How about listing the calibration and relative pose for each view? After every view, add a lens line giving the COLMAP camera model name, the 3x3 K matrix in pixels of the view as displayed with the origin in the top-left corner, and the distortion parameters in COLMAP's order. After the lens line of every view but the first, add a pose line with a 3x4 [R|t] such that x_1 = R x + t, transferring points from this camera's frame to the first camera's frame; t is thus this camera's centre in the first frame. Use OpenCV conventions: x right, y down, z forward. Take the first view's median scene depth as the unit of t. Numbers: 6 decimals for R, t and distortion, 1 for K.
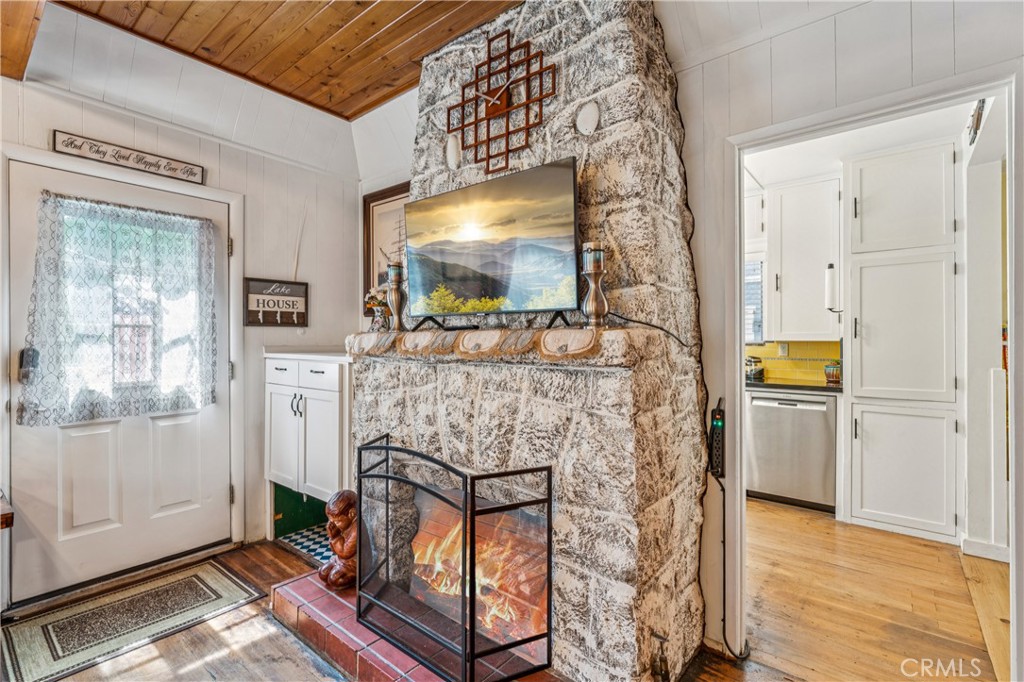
lens RADIAL K [[468.2, 0, 514.5], [0, 468.2, 341.7], [0, 0, 1]] dist [-0.004488, 0.001562]
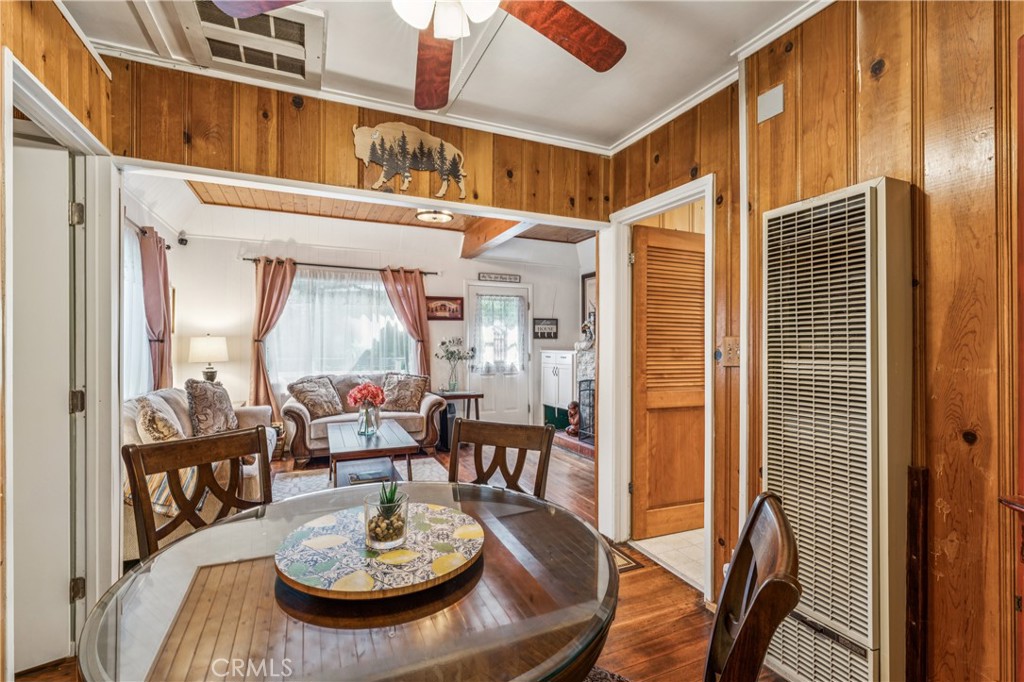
lens RADIAL K [[468.2, 0, 510.7], [0, 468.2, 344.4], [0, 0, 1]] dist [-0.004488, 0.001562]
pose [[0.892576, -0.000911, -0.450897, 0.502620], [-0.002244, 0.999977, -0.006463, 0.013404], [0.450892, 0.006780, 0.892553, -1.504366]]
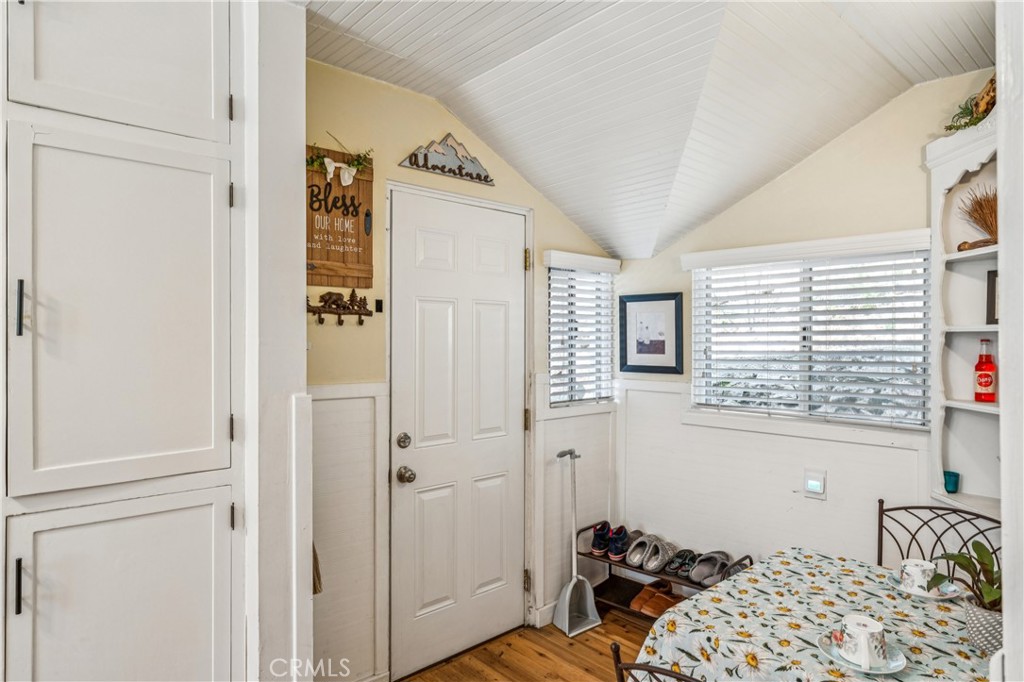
lens RADIAL K [[605.1, 0, 511.7], [0, 605.1, 337.7], [0, 0, 1]] dist [-0.001242, -0.000784]
pose [[0.156584, 0.004157, 0.987656, 0.457044], [0.000276, 0.999991, -0.004253, -0.005405], [-0.987665, 0.000939, 0.156582, 0.766525]]
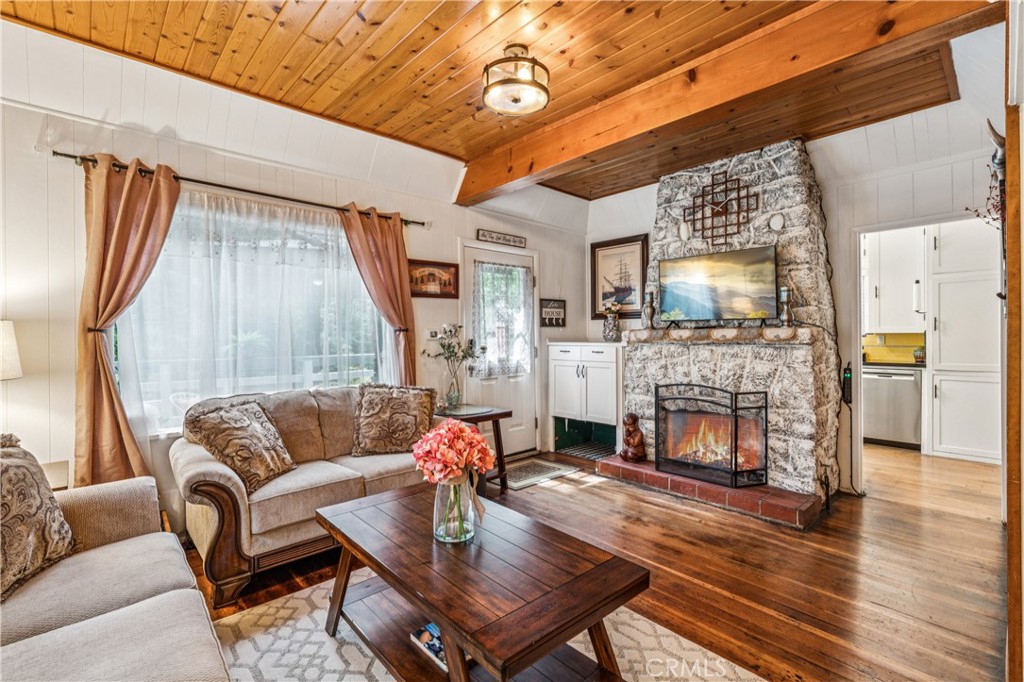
lens RADIAL K [[468.2, 0, 509.2], [0, 468.2, 339.9], [0, 0, 1]] dist [-0.004488, 0.001562]
pose [[0.989977, -0.005745, -0.141112, -0.570381], [0.006485, 0.999968, 0.004784, 0.007477], [0.141080, -0.005651, 0.989982, -0.935502]]
